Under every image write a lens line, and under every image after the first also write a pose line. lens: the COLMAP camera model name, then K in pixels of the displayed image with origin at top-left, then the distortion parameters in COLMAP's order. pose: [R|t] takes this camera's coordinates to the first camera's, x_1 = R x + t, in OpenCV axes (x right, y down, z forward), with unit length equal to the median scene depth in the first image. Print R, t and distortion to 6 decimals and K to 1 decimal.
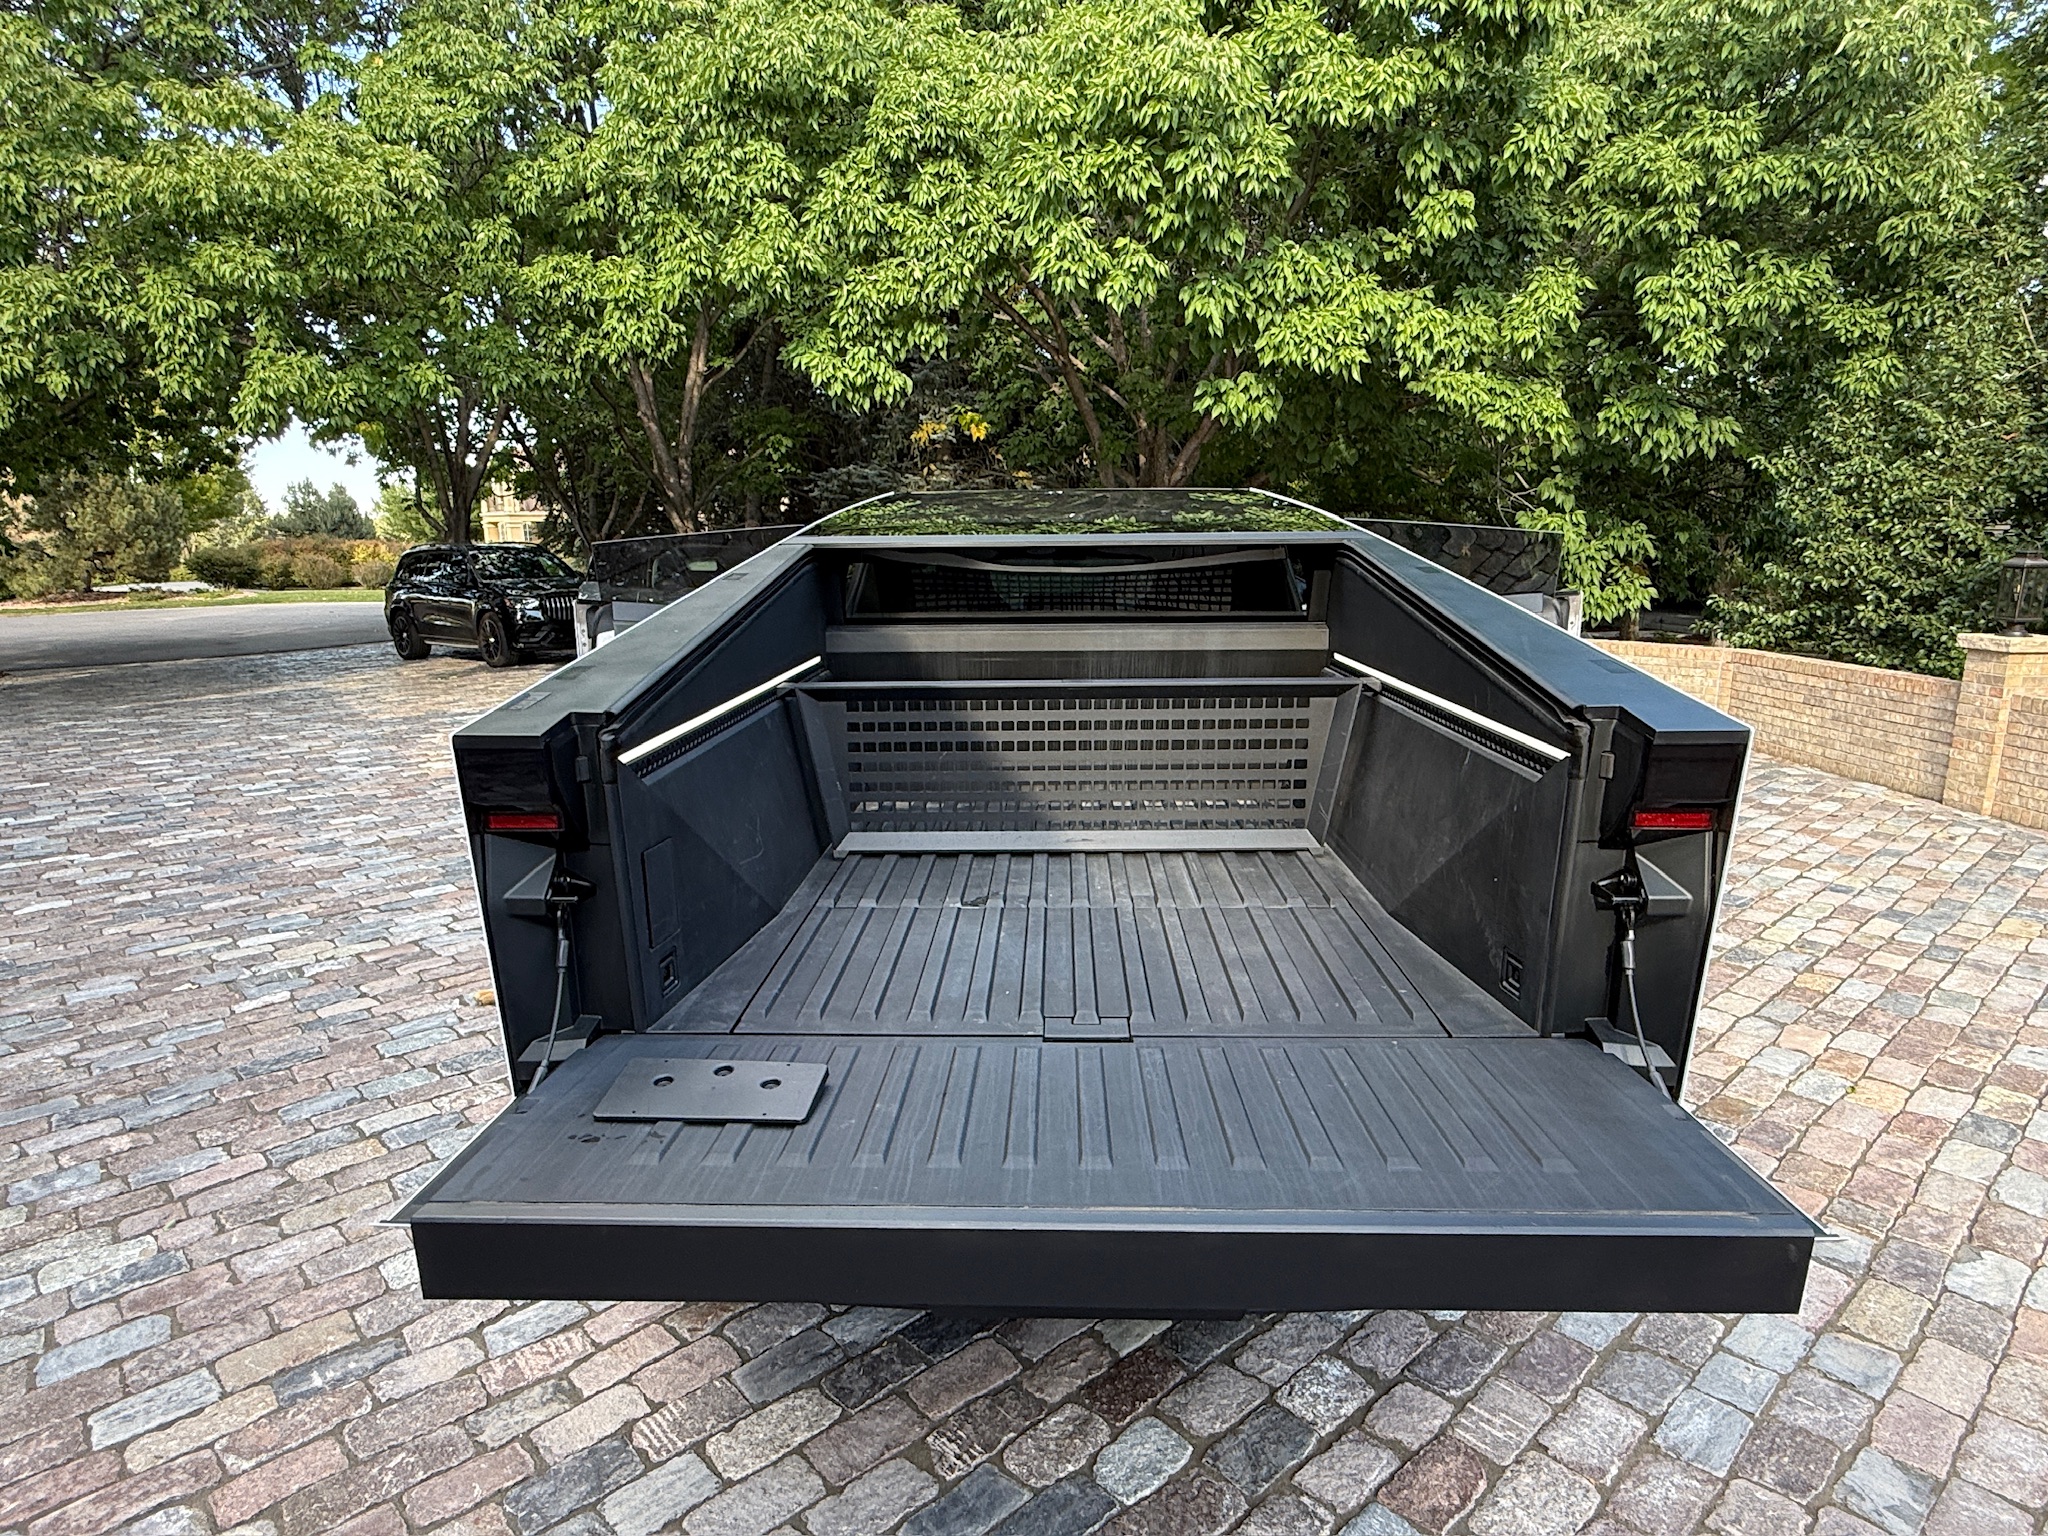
lens RADIAL K [[1200.1, 0, 1024.0], [0, 1200.1, 768.0], [0, 0, 1]] dist [-0.000491, 0.000943]
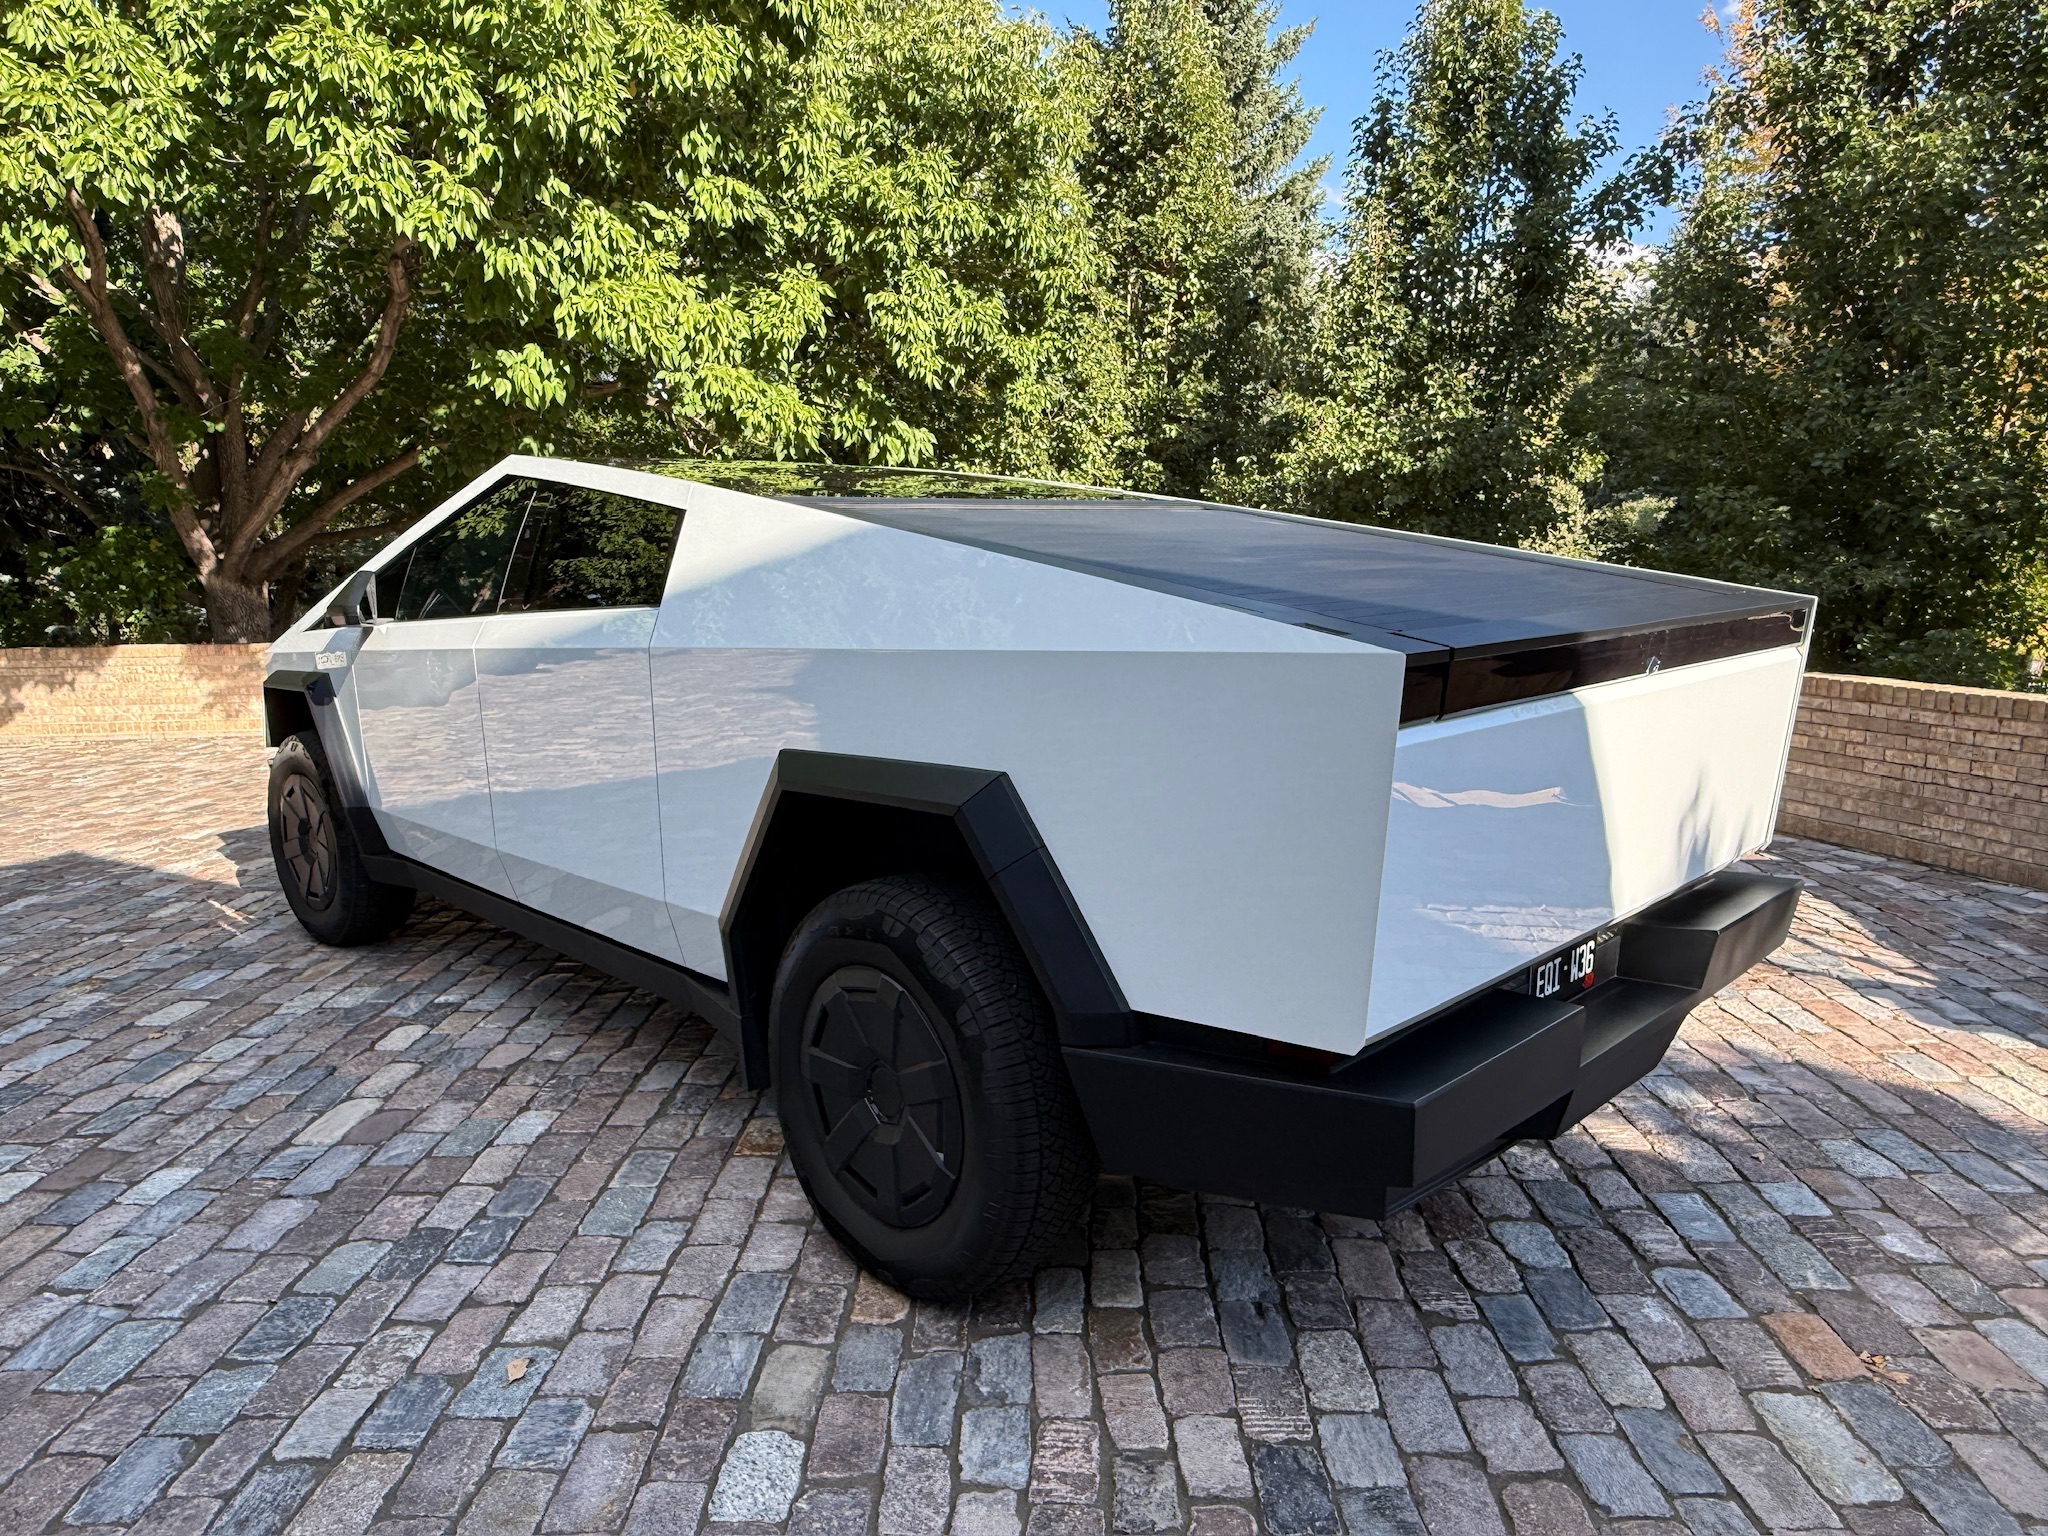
lens RADIAL K [[1365.5, 0, 1036.6], [0, 1365.5, 770.0], [0, 0, 1]] dist [0.004910, 0.004819]
pose [[0.685274, -0.124864, 0.717501, -0.321602], [0.152592, 0.987942, 0.026189, -0.000647], [-0.712120, 0.091538, 0.696065, 0.098988]]
